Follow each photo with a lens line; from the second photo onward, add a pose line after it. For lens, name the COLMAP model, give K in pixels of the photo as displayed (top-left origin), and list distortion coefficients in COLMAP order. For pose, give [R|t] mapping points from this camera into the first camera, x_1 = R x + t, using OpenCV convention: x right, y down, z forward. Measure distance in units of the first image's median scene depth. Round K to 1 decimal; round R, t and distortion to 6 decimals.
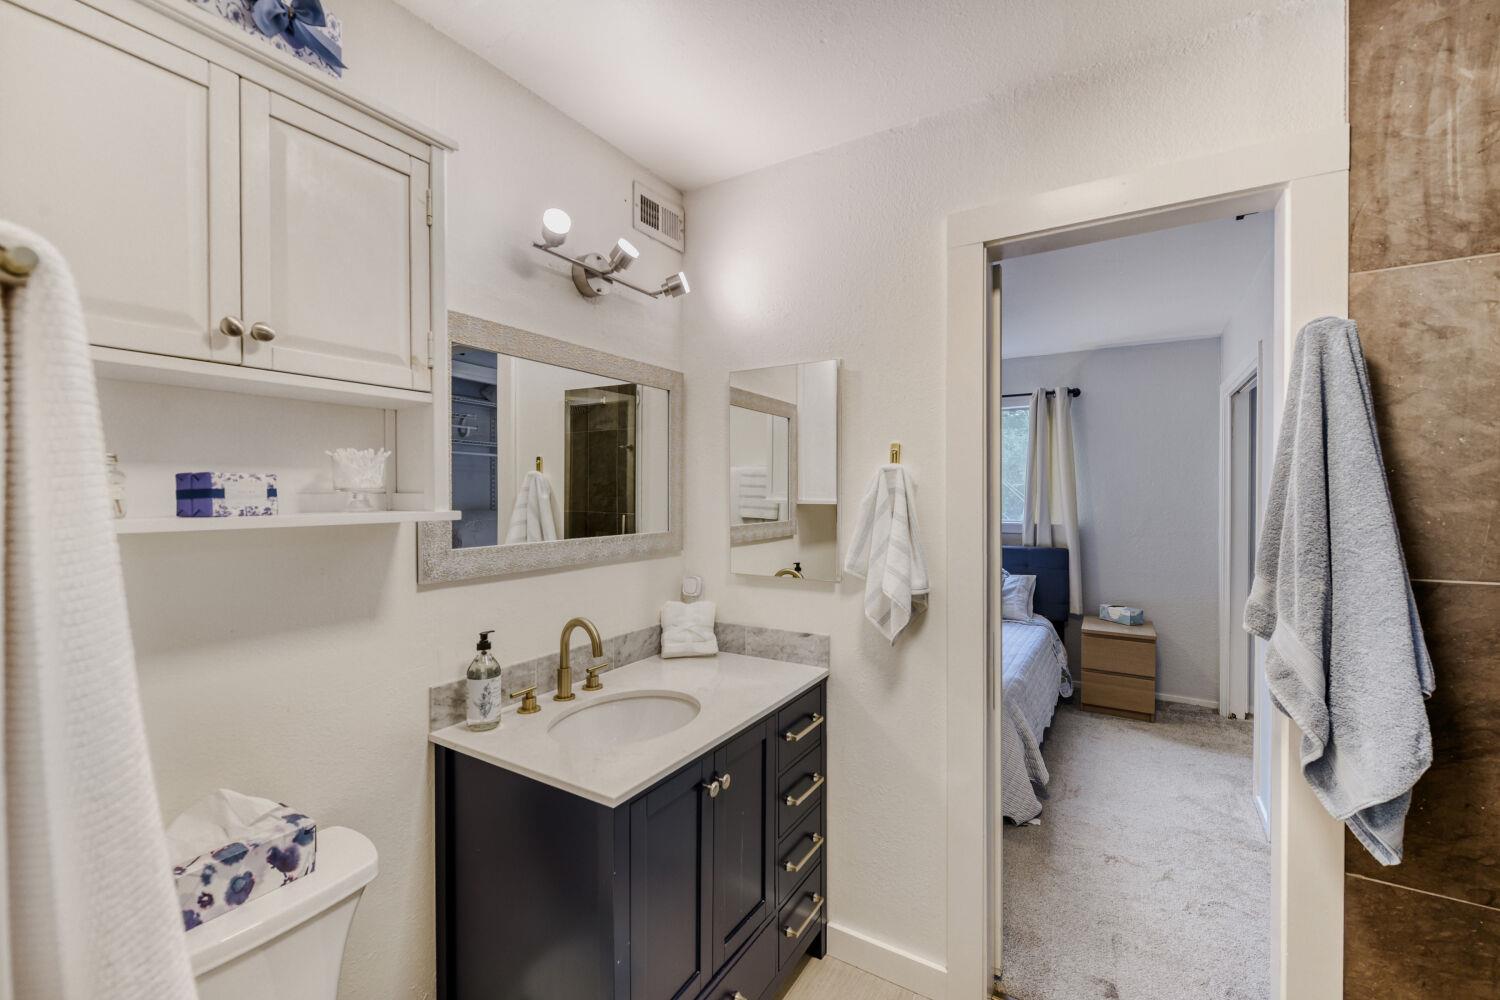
lens RADIAL K [[618.1, 0, 783.8], [0, 618.1, 499.6], [0, 0, 1]] dist [0.000753, -0.000058]
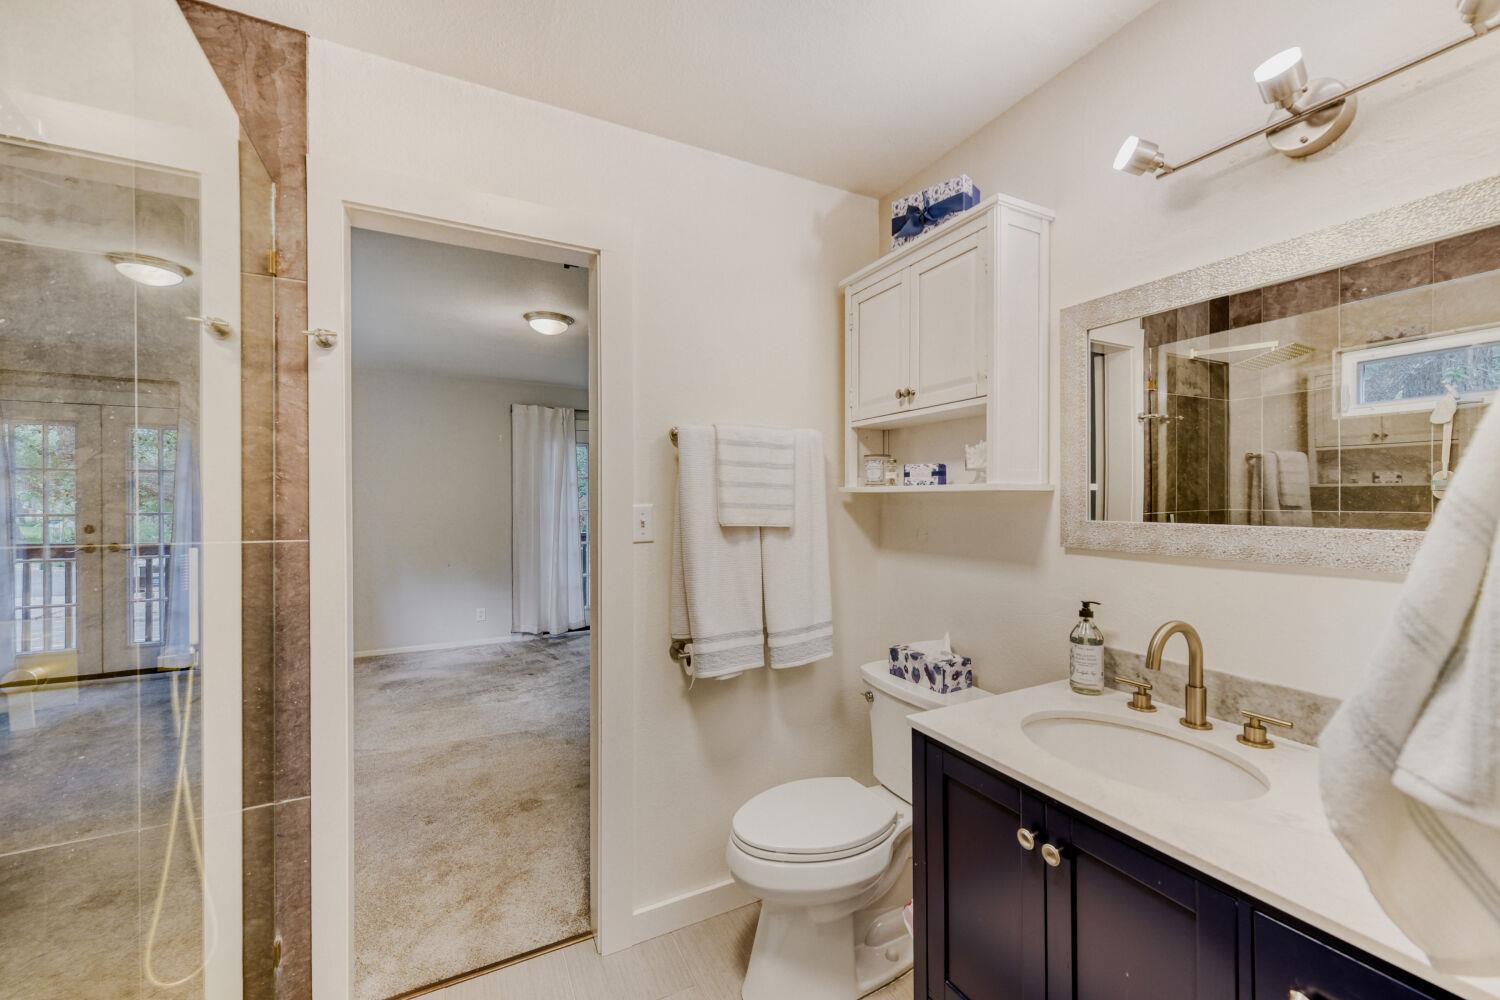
lens RADIAL K [[602.9, 0, 750.0], [0, 602.9, 500.0], [0, 0, 1]] dist [-0.002056, -0.000738]
pose [[-0.527825, 0.026299, -0.848946, 0.695612], [-0.000647, 0.999508, 0.031365, 0.008961], [0.849353, 0.017104, -0.527548, 1.065171]]
